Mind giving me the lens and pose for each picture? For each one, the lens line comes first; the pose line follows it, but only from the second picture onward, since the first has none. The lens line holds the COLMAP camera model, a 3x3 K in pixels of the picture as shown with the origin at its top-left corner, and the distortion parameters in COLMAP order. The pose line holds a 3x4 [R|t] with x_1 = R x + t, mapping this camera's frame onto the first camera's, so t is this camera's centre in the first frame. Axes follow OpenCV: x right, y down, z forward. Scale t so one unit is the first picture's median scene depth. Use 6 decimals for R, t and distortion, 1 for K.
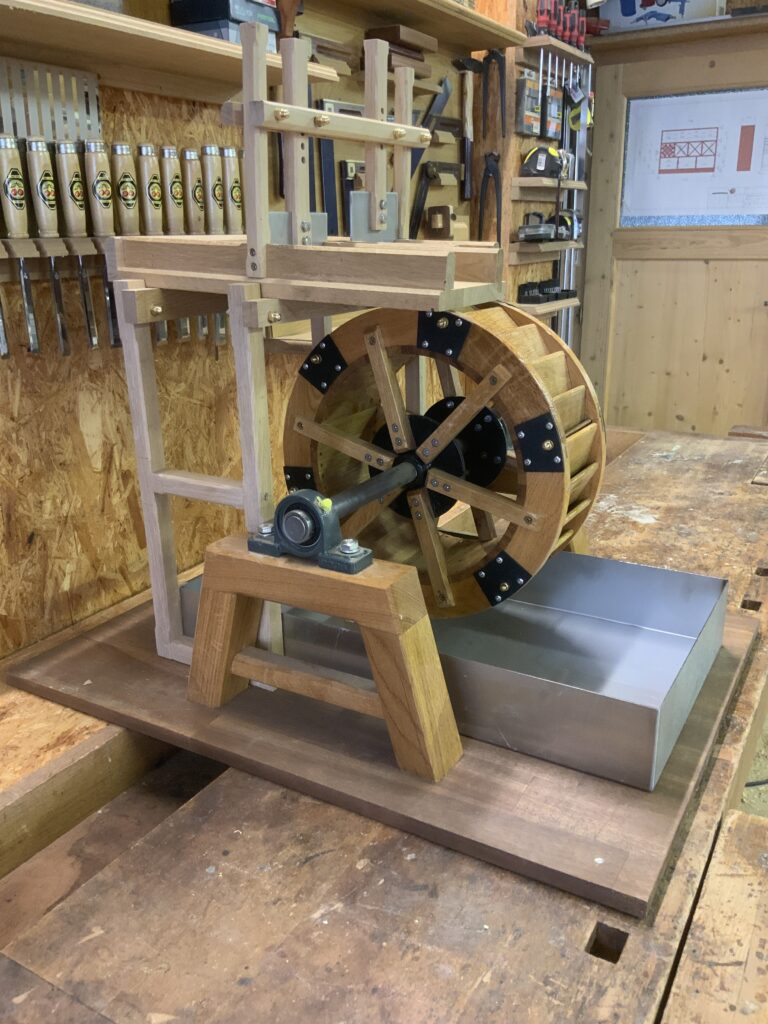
lens RADIAL K [[865.7, 0, 384.0], [0, 865.7, 512.0], [0, 0, 1]] dist [-0.007889, -0.003081]
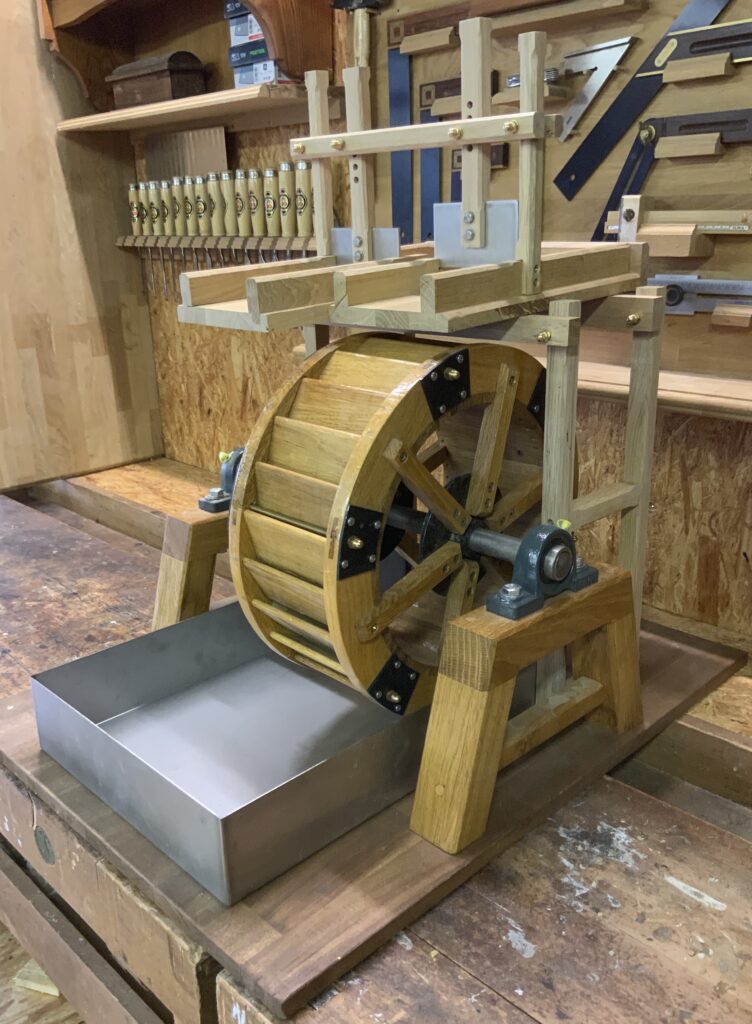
lens RADIAL K [[932.4, 0, 376.0], [0, 932.4, 512.0], [0, 0, 1]] dist [-0.013876, -0.008418]
pose [[-0.265697, 0.329940, -0.905839, 1.132699], [-0.262435, 0.879374, 0.397277, -0.563773], [0.927649, 0.343279, -0.147059, 1.526265]]
